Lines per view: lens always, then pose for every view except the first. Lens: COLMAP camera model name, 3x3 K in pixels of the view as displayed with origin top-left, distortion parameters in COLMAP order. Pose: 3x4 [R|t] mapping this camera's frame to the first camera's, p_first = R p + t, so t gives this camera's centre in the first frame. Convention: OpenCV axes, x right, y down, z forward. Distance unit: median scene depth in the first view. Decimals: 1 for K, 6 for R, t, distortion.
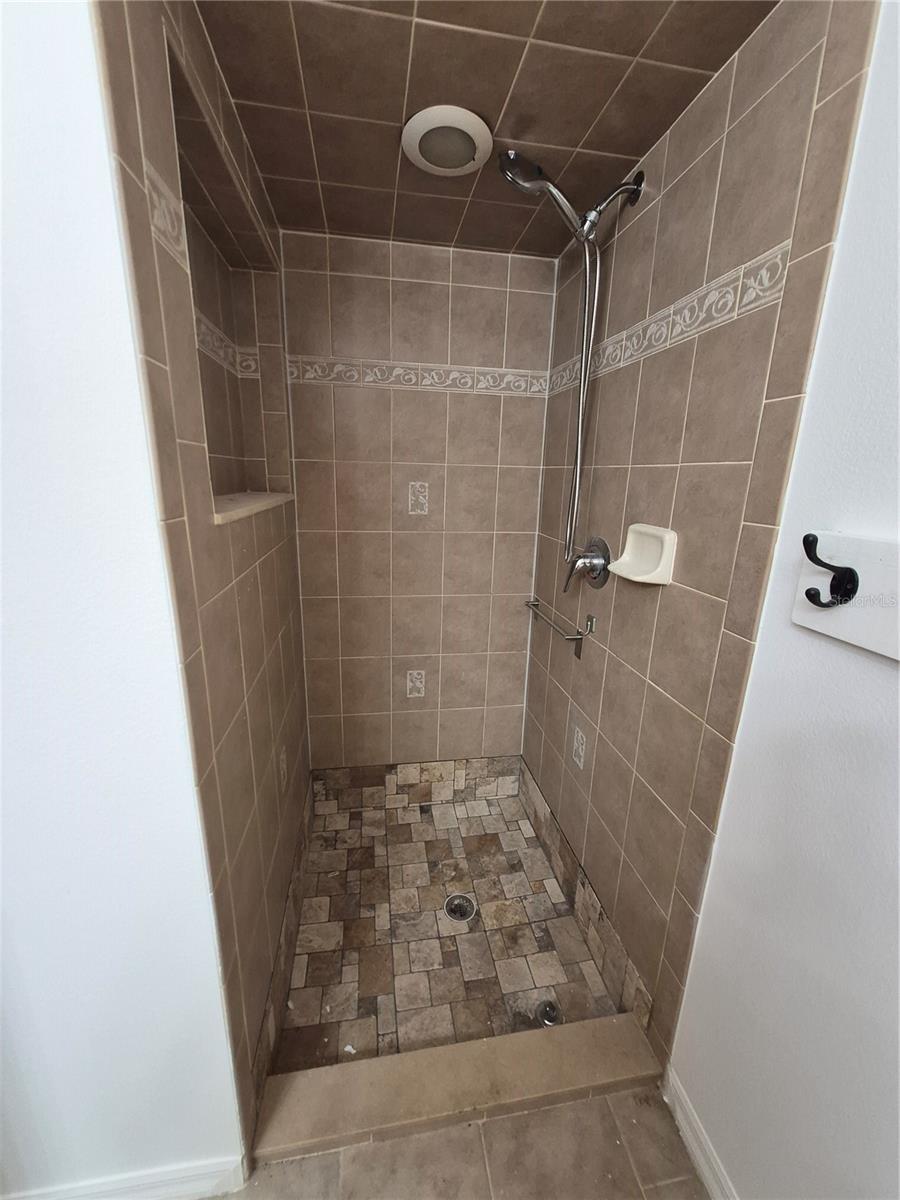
lens RADIAL K [[467.7, 0, 445.7], [0, 467.7, 599.7], [0, 0, 1]] dist [0.001607, -0.000147]
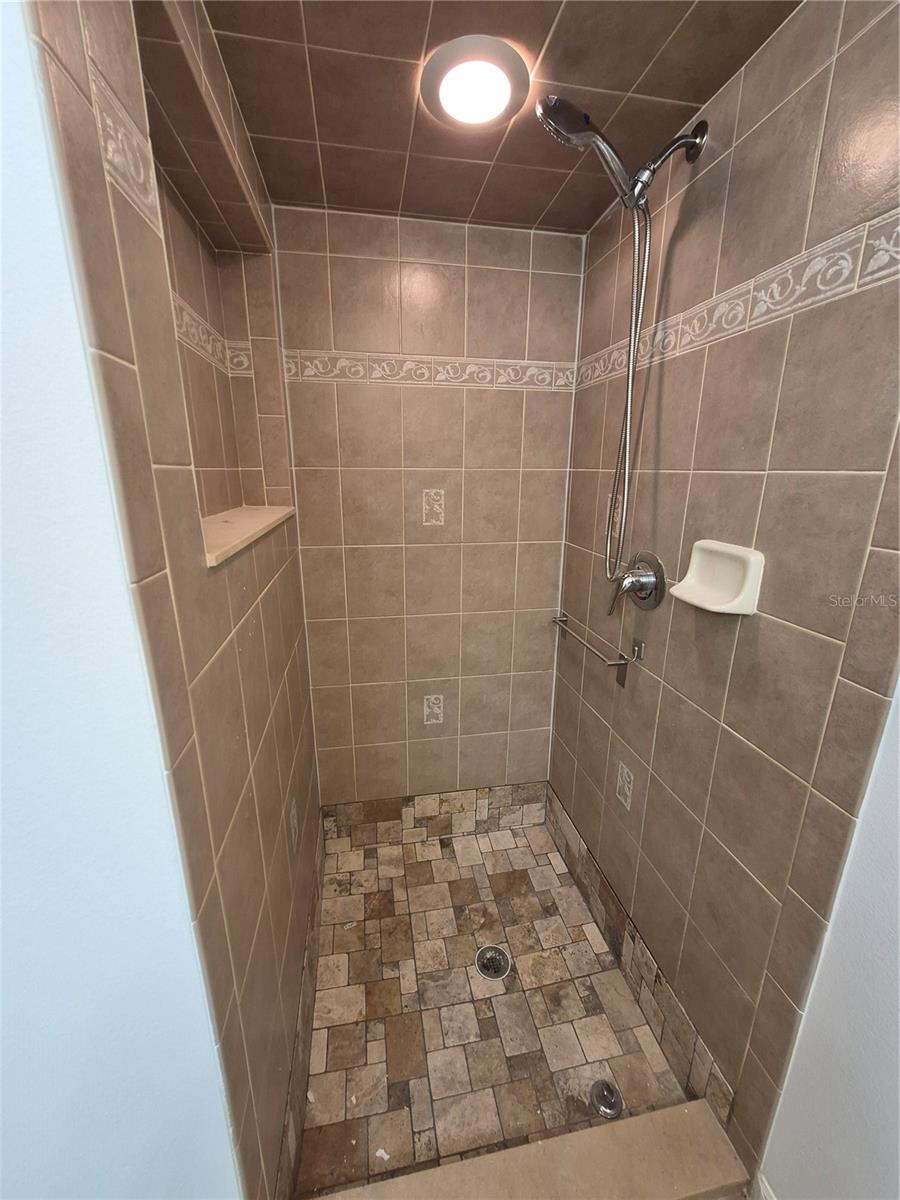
lens RADIAL K [[467.7, 0, 445.7], [0, 467.7, 599.7], [0, 0, 1]] dist [0.001607, -0.000147]
pose [[0.999640, -0.024712, 0.010418, -0.059855], [0.024590, 0.999629, 0.011678, -0.060306], [-0.010703, -0.011418, 0.999878, 0.121482]]
